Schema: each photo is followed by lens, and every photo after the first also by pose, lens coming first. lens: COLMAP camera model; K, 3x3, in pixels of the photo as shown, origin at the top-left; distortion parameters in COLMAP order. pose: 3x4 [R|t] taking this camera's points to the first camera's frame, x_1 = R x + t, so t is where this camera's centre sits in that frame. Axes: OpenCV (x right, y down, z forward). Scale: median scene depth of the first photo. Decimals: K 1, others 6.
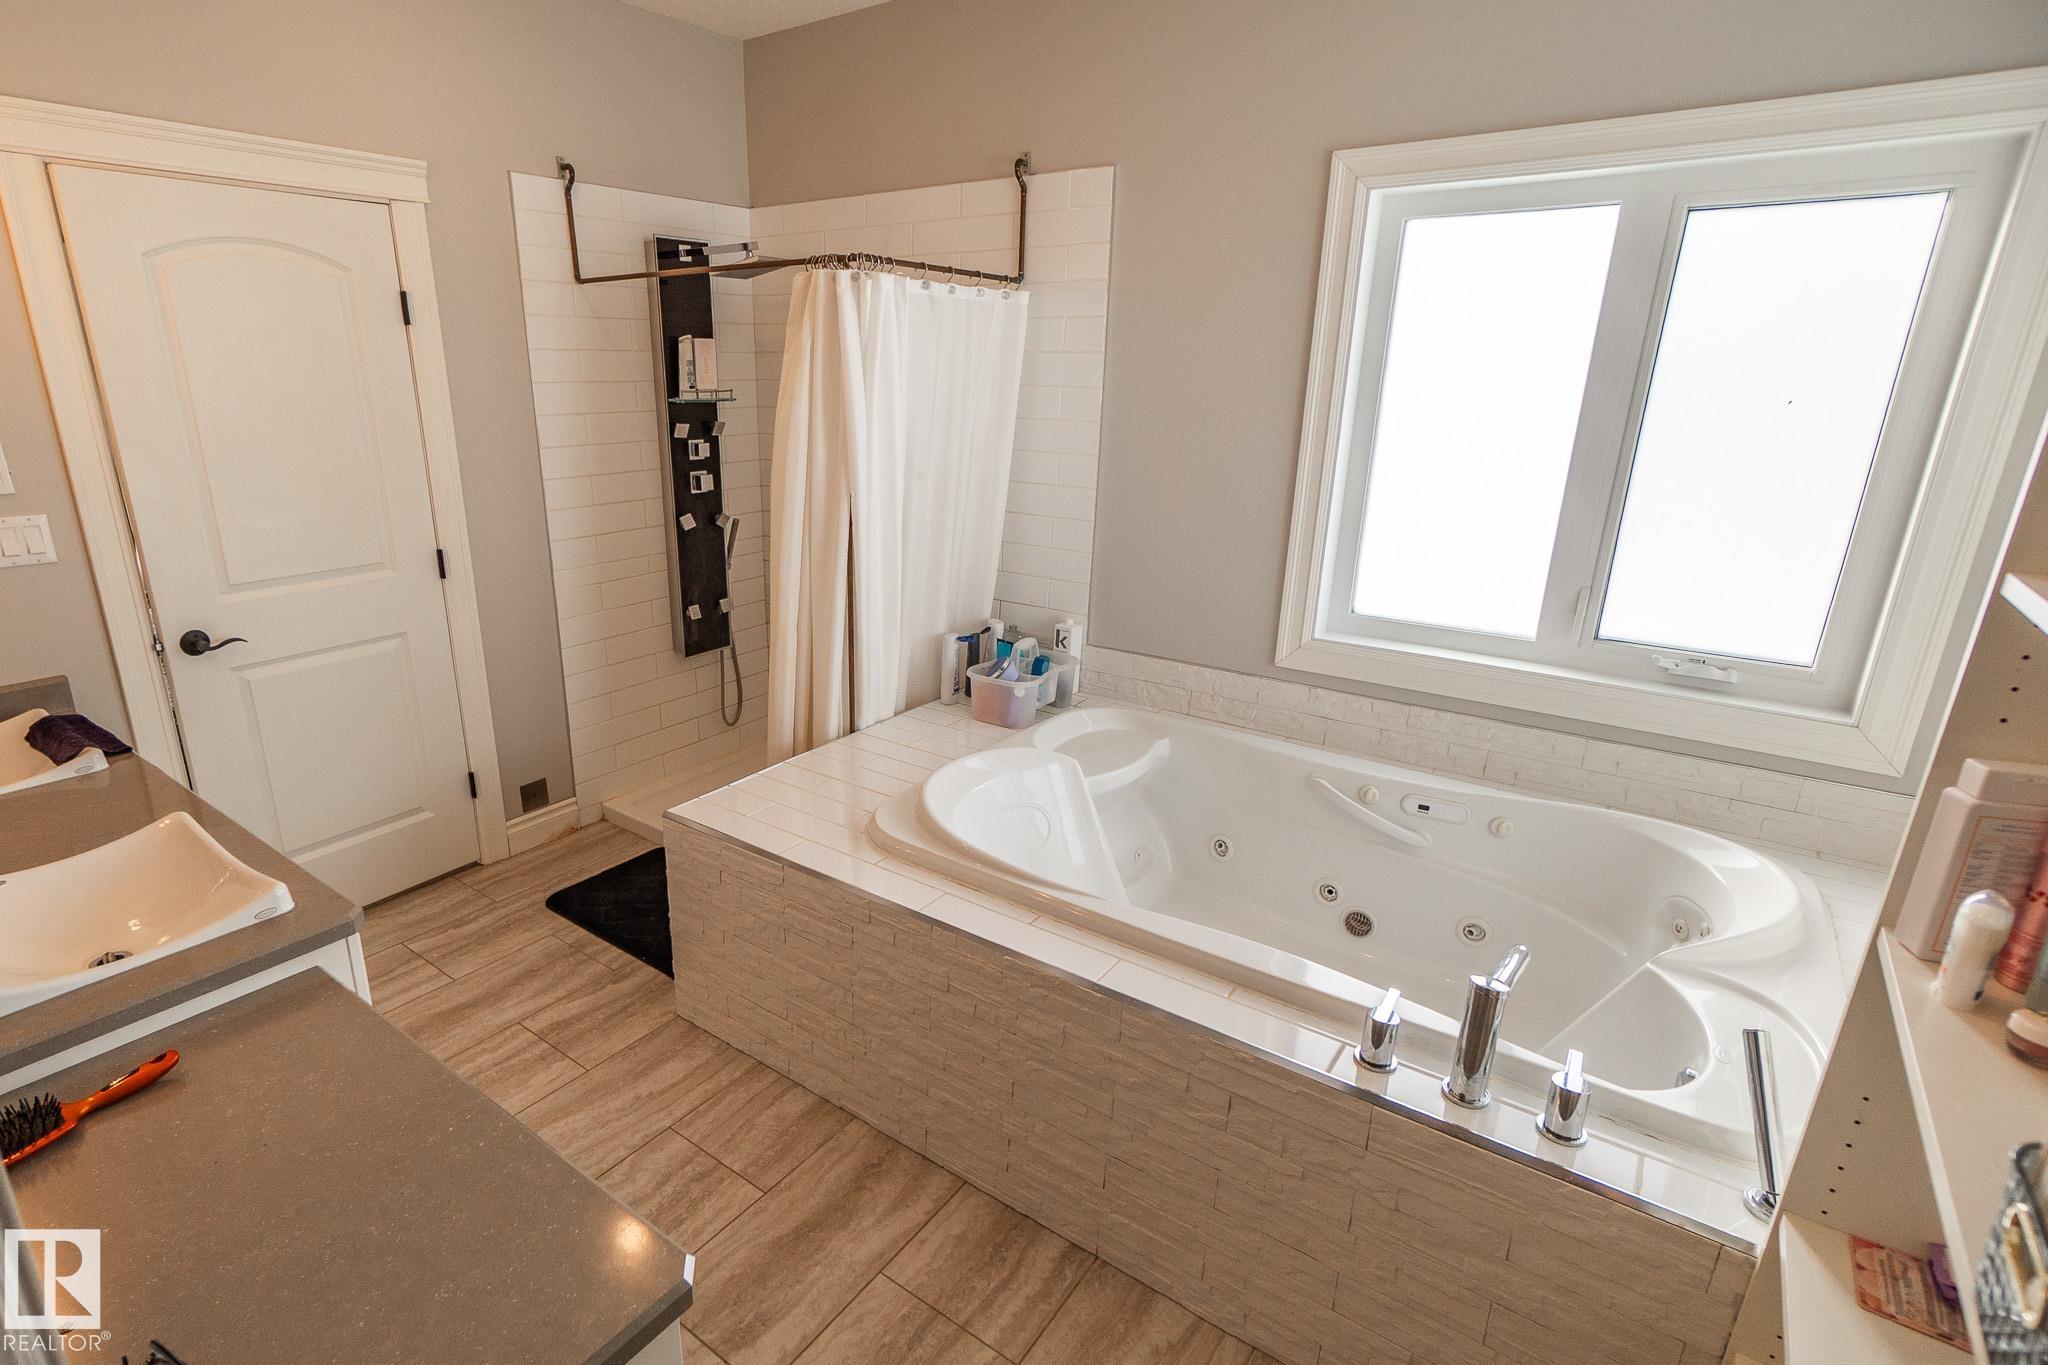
lens RADIAL K [[1020.1, 0, 925.4], [0, 1020.1, 693.9], [0, 0, 1]] dist [-0.001460, -0.000200]
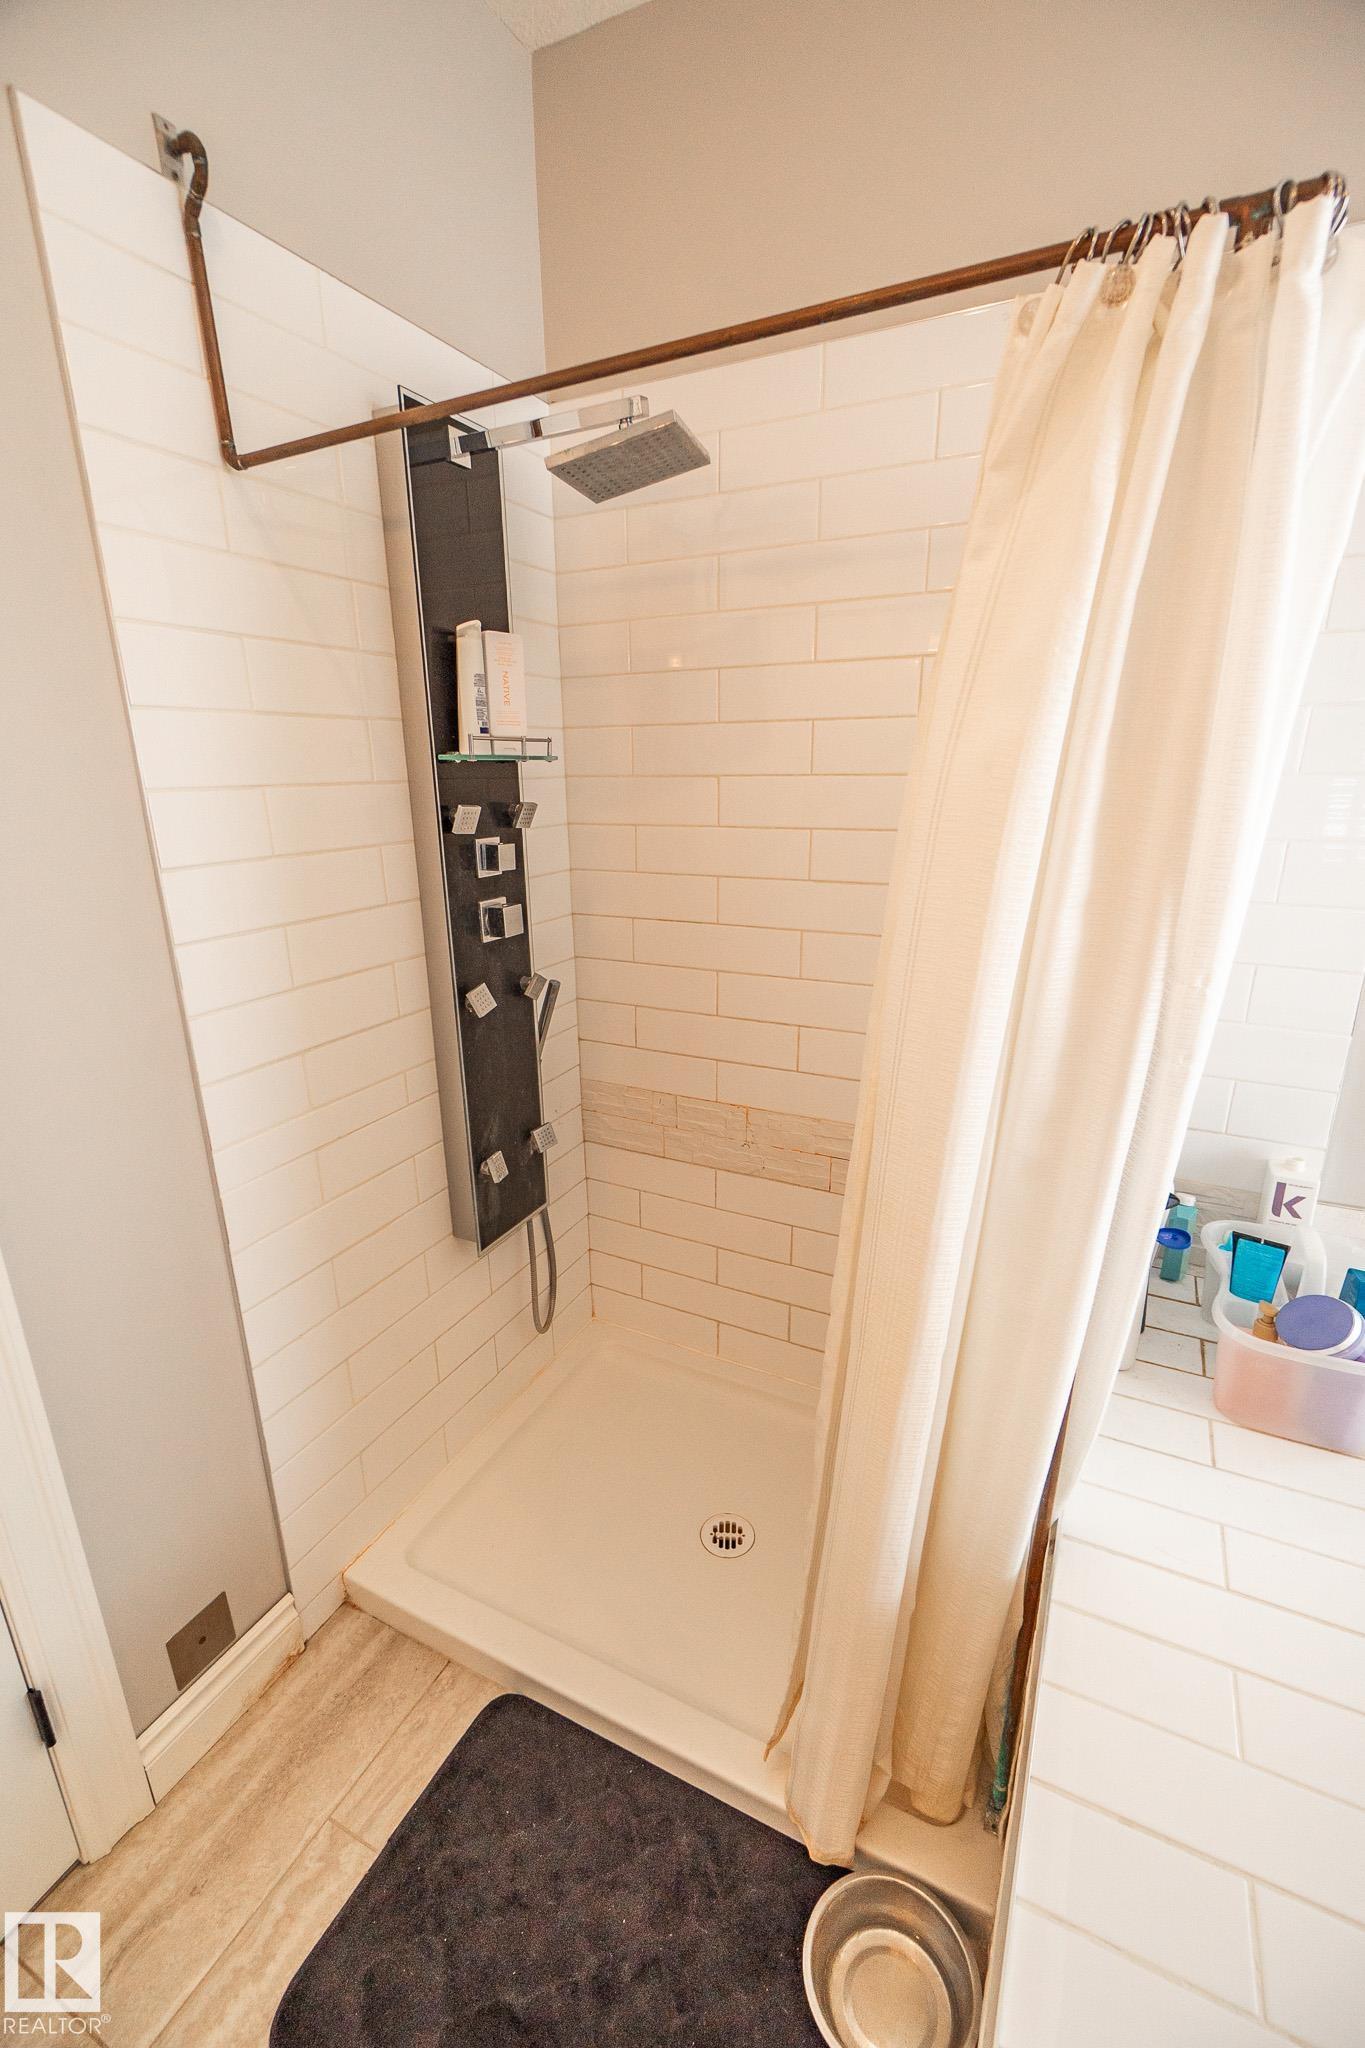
lens RADIAL K [[893.7, 0, 675.8], [0, 893.7, 1046.8], [0, 0, 1]] dist [-0.002751, 0.000079]
pose [[0.982983, -0.073600, 0.168309, -0.215192], [0.074633, 0.997211, 0.000187, -0.139033], [-0.167854, 0.012378, 0.985734, 0.549556]]
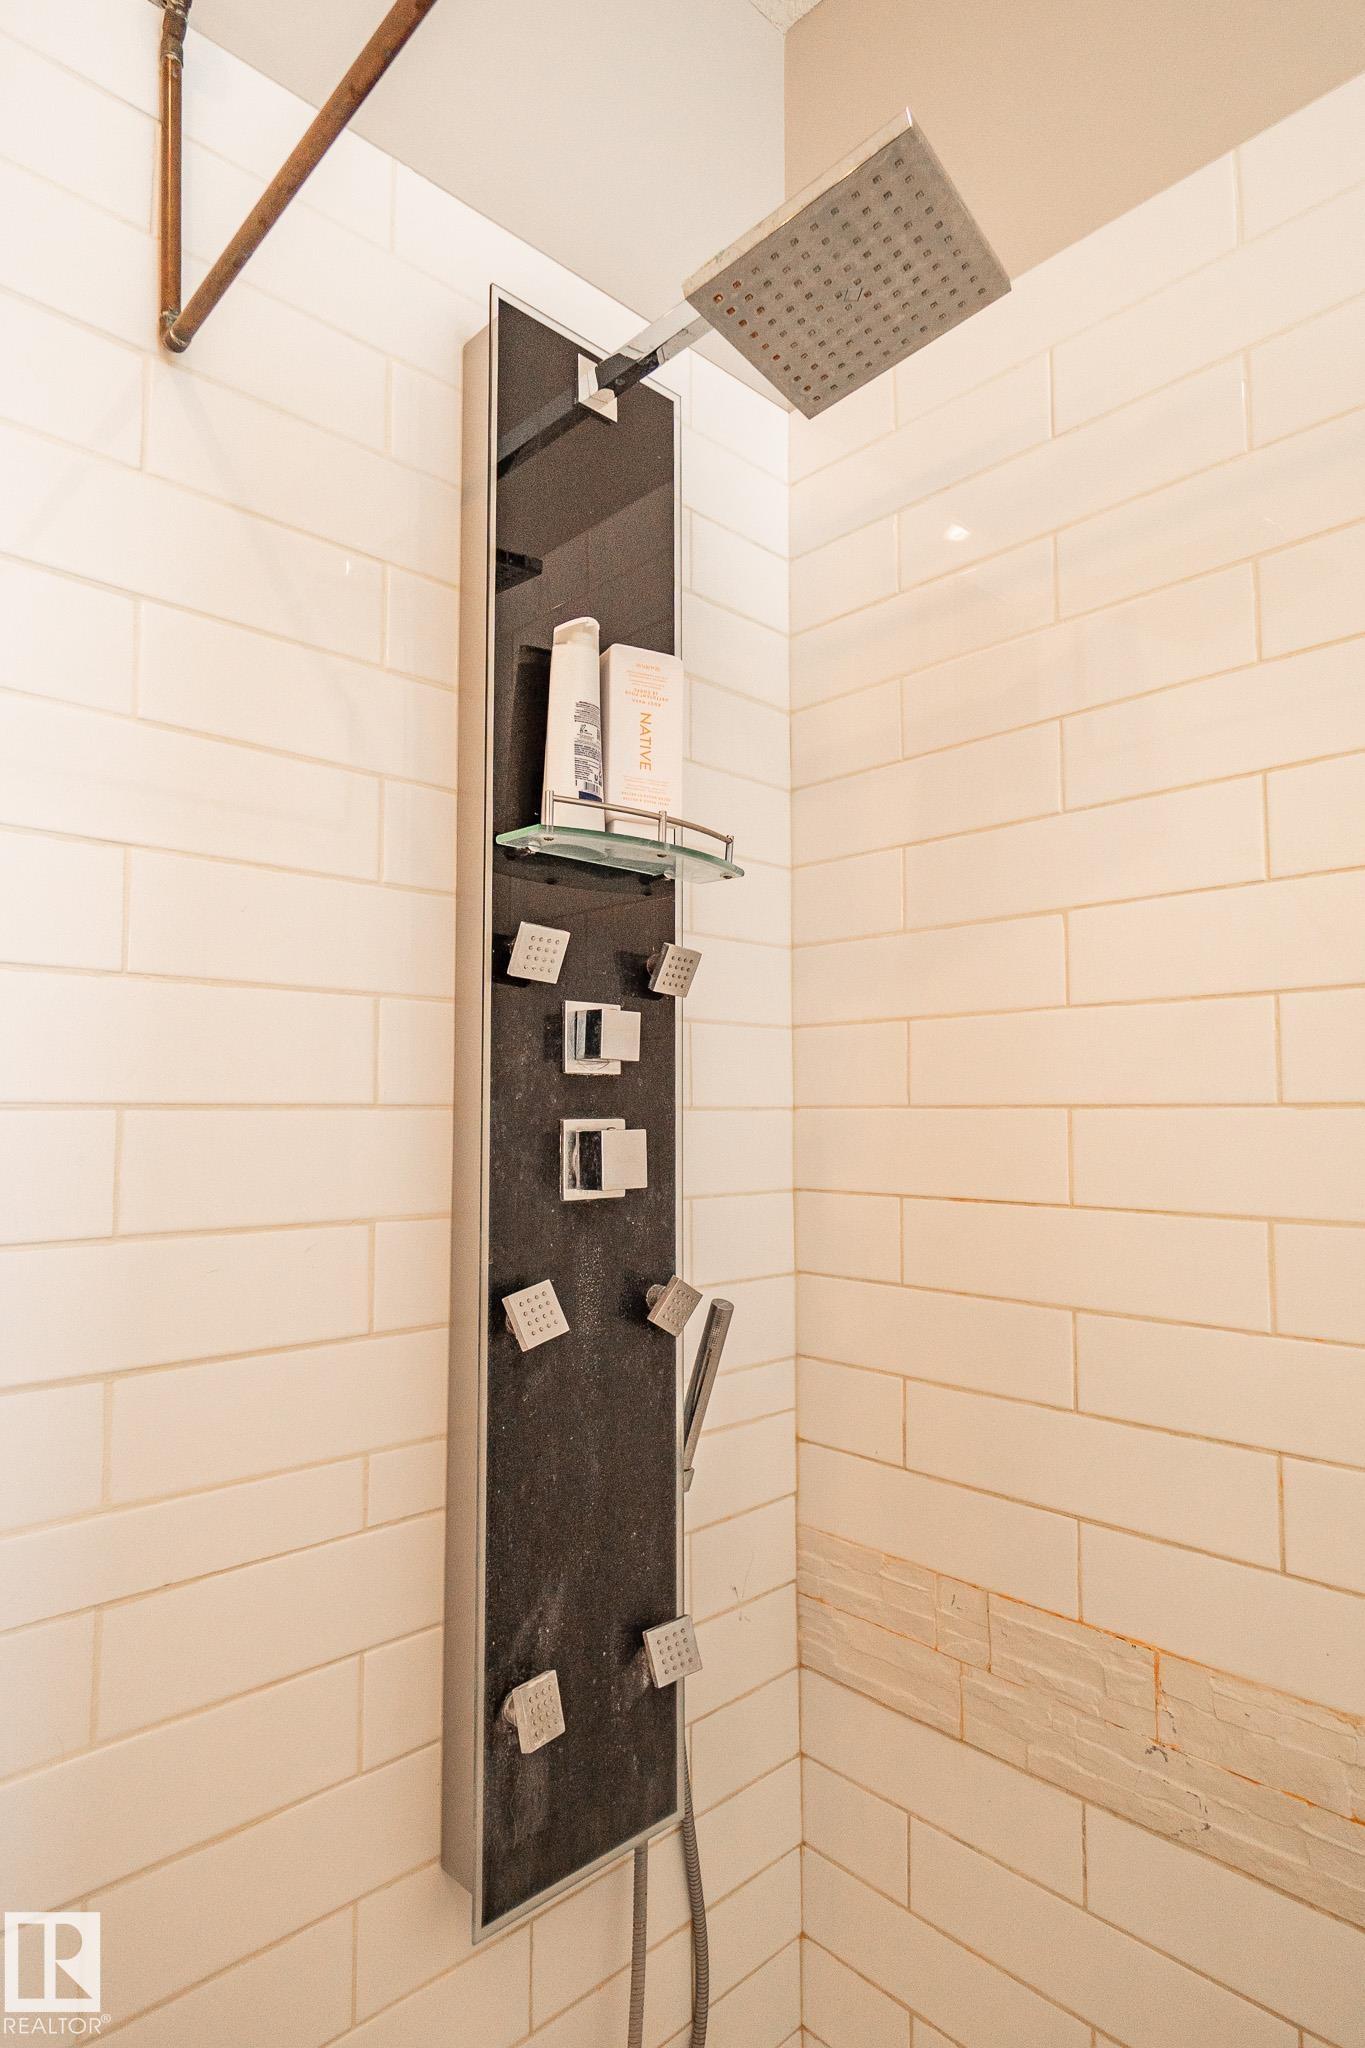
lens RADIAL K [[1132.1, 0, 682.5], [0, 1132.1, 1024.0], [0, 0, 1]] dist [-0.003951, -0.000748]
pose [[0.987843, -0.018368, -0.154366, -0.156279], [-0.041631, 0.925468, -0.376531, -0.133157], [0.149777, 0.378379, 0.913453, 0.734713]]
